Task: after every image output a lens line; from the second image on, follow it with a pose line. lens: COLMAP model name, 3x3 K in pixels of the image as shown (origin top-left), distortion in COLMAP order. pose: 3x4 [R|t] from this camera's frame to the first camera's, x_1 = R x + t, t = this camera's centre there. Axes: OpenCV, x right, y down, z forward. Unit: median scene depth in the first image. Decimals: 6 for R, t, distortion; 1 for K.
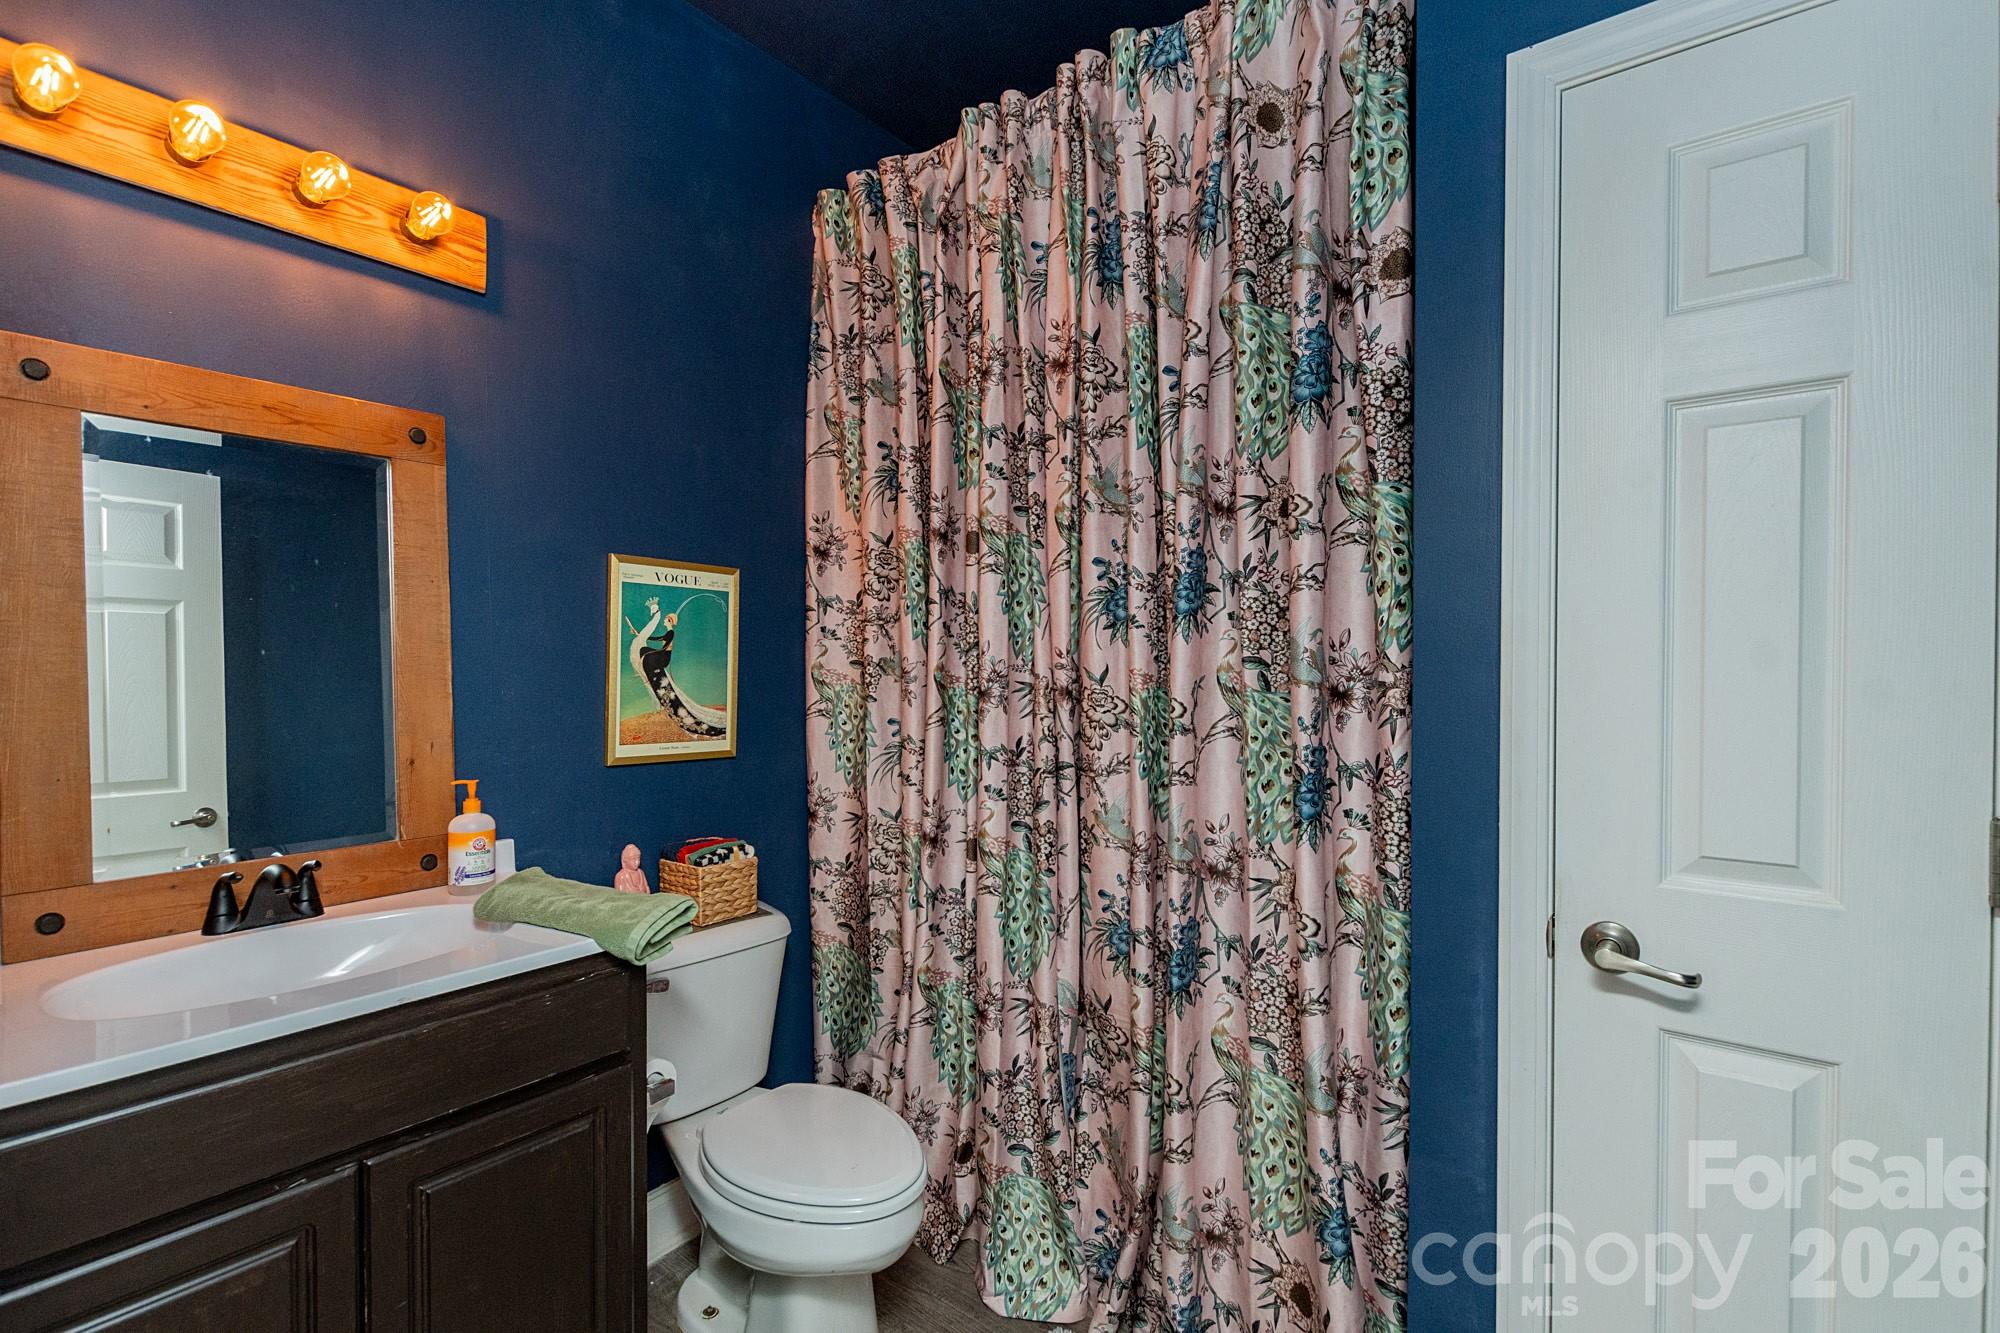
lens RADIAL K [[896.0, 0, 1053.3], [0, 896.0, 680.3], [0, 0, 1]] dist [0.005567, -0.001401]
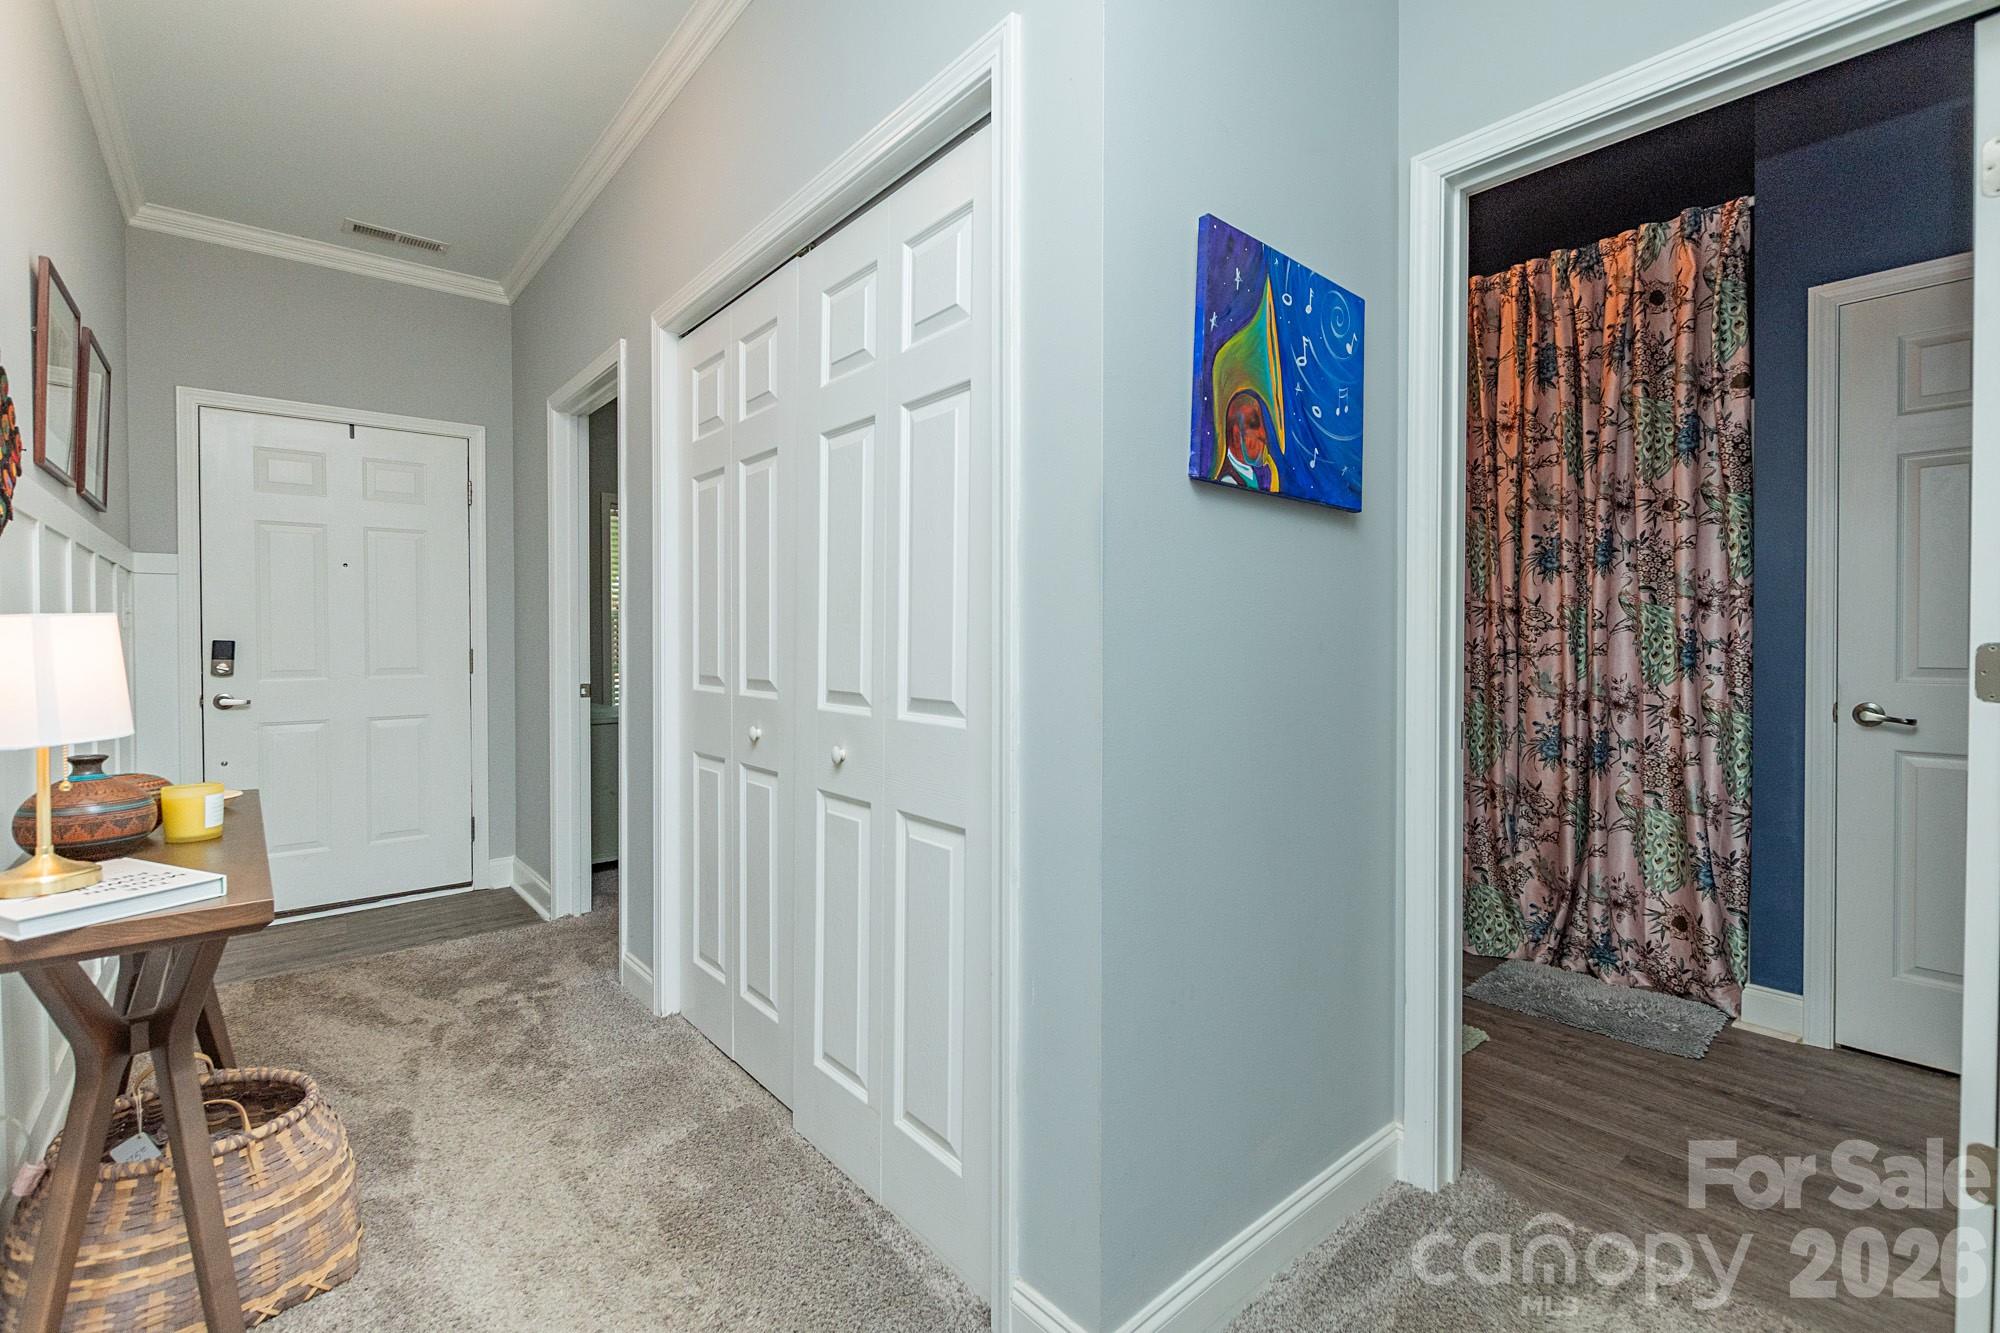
lens RADIAL K [[896.0, 0, 1000.9], [0, 896.0, 645.7], [0, 0, 1]] dist [0.005567, -0.001401]
pose [[0.963125, 0.002136, -0.269044, -0.548061], [-0.004434, 0.999959, -0.007935, 0.115630], [0.269016, 0.008835, 0.963095, -1.121337]]
